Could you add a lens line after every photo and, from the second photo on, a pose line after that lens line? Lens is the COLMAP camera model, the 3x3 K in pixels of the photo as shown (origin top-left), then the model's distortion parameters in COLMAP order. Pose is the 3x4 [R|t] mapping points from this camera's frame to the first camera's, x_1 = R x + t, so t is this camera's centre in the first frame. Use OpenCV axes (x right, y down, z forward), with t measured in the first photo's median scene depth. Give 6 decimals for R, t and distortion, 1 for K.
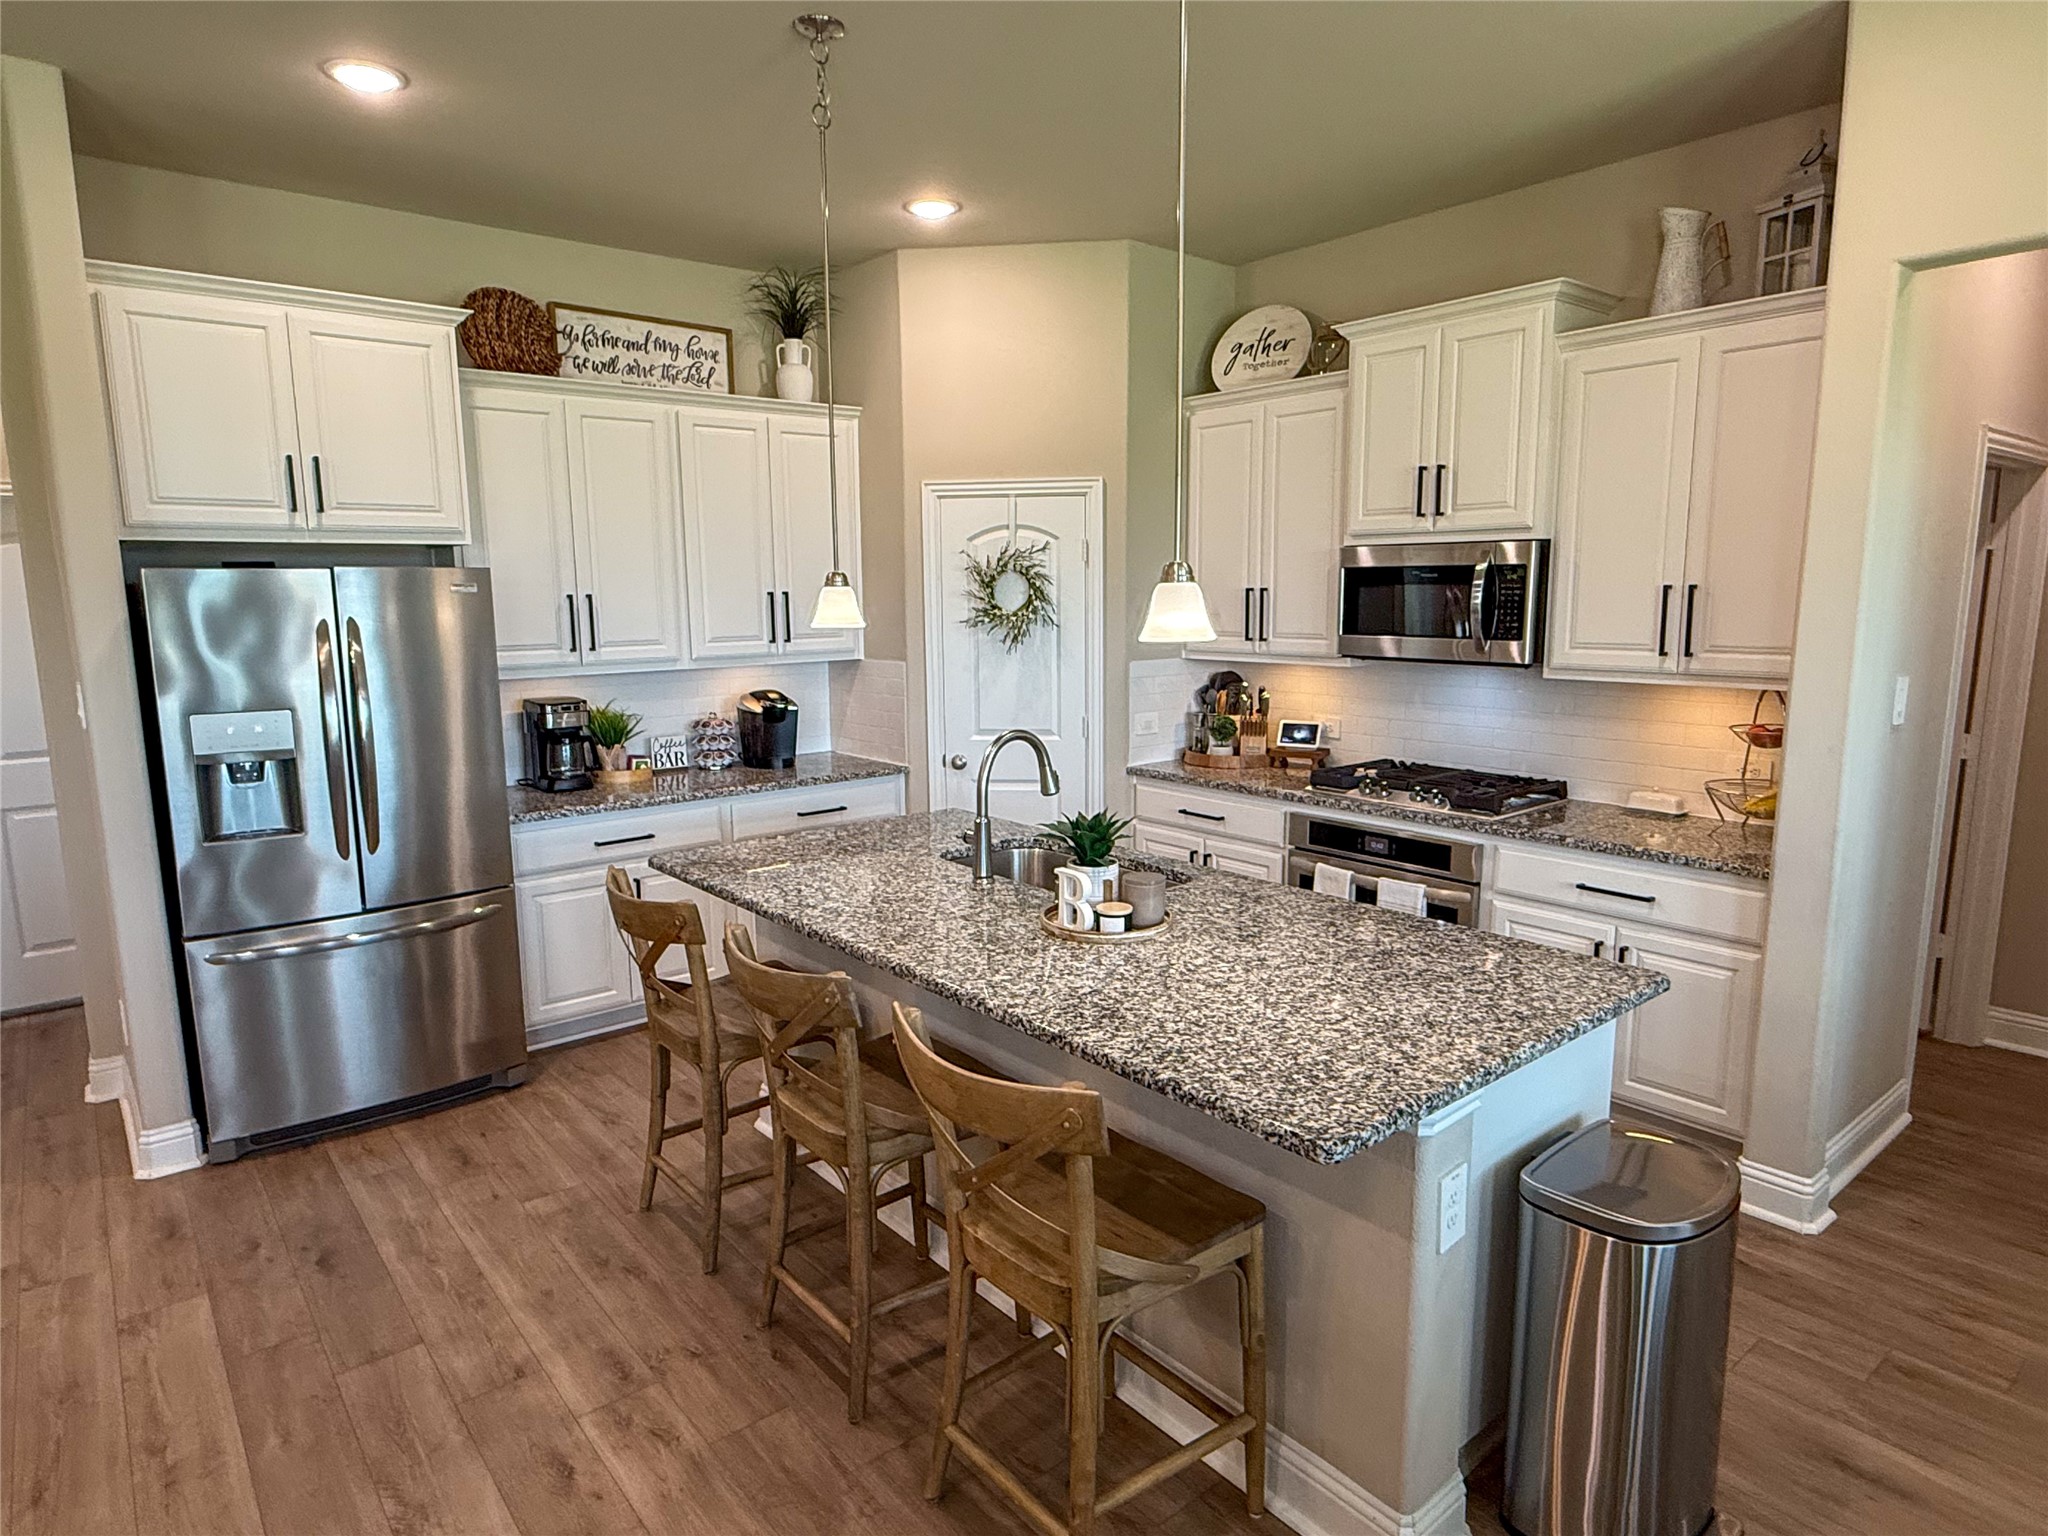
lens RADIAL K [[1169.6, 0, 1021.4], [0, 1169.6, 764.5], [0, 0, 1]] dist [0.001285, 0.001841]
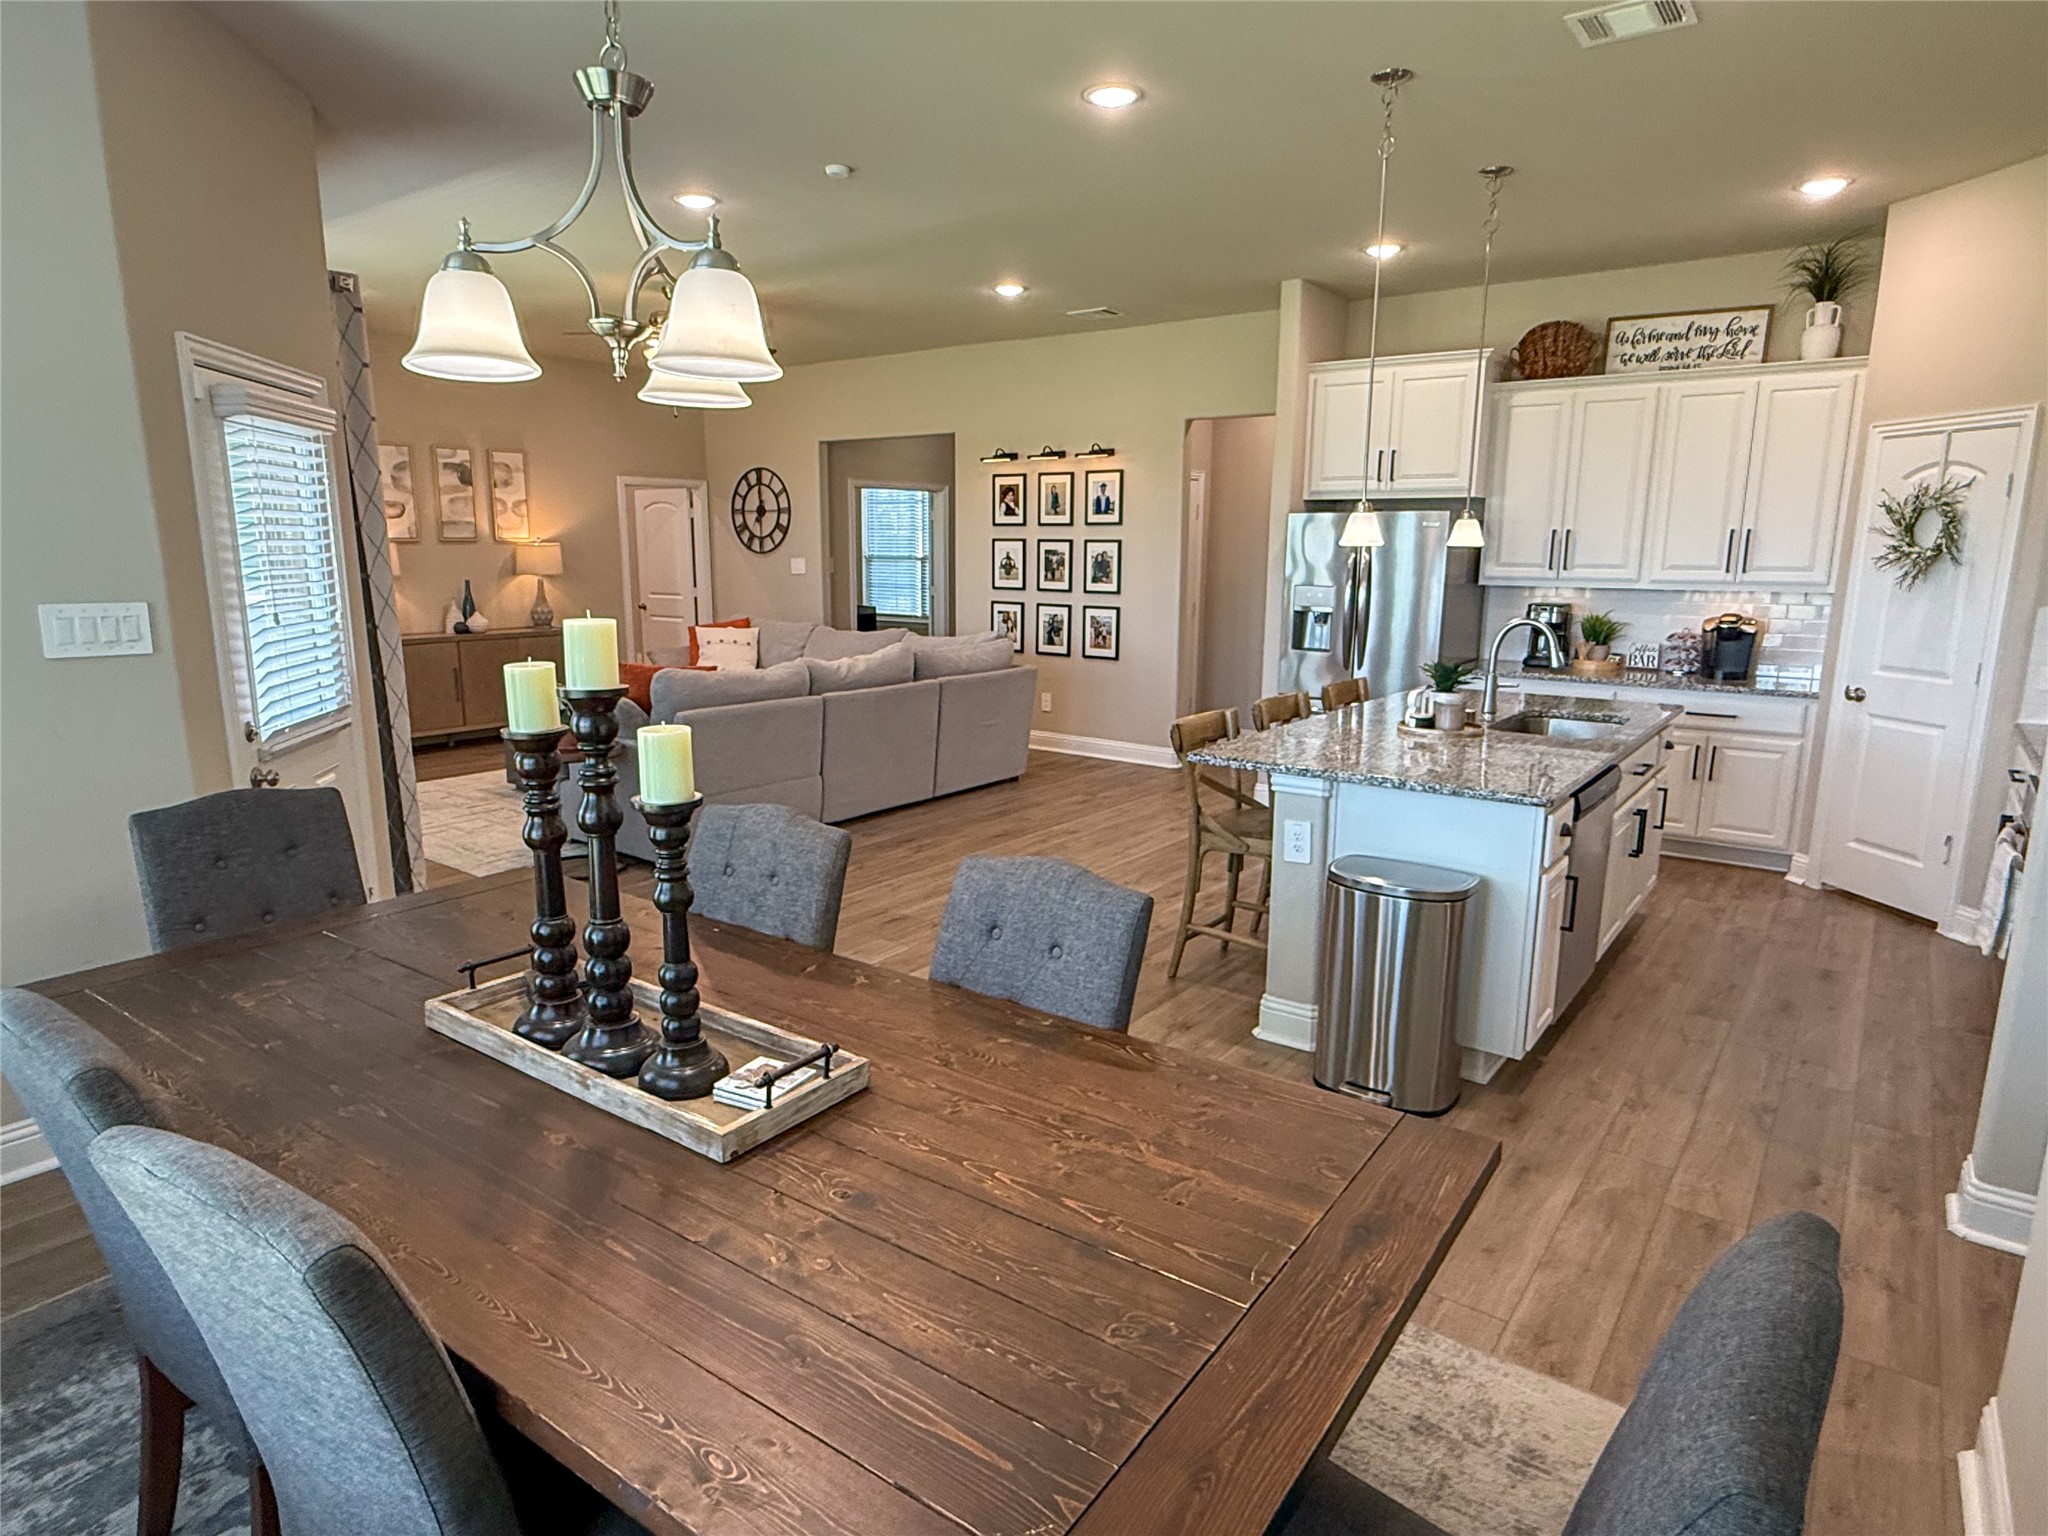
lens RADIAL K [[1169.6, 0, 1017.2], [0, 1169.6, 774.9], [0, 0, 1]] dist [0.001285, 0.001841]
pose [[0.257227, 0.199980, -0.945432, 0.801227], [-0.155006, 0.974223, 0.163897, 0.014570], [0.953838, 0.104389, 0.281595, -0.007837]]
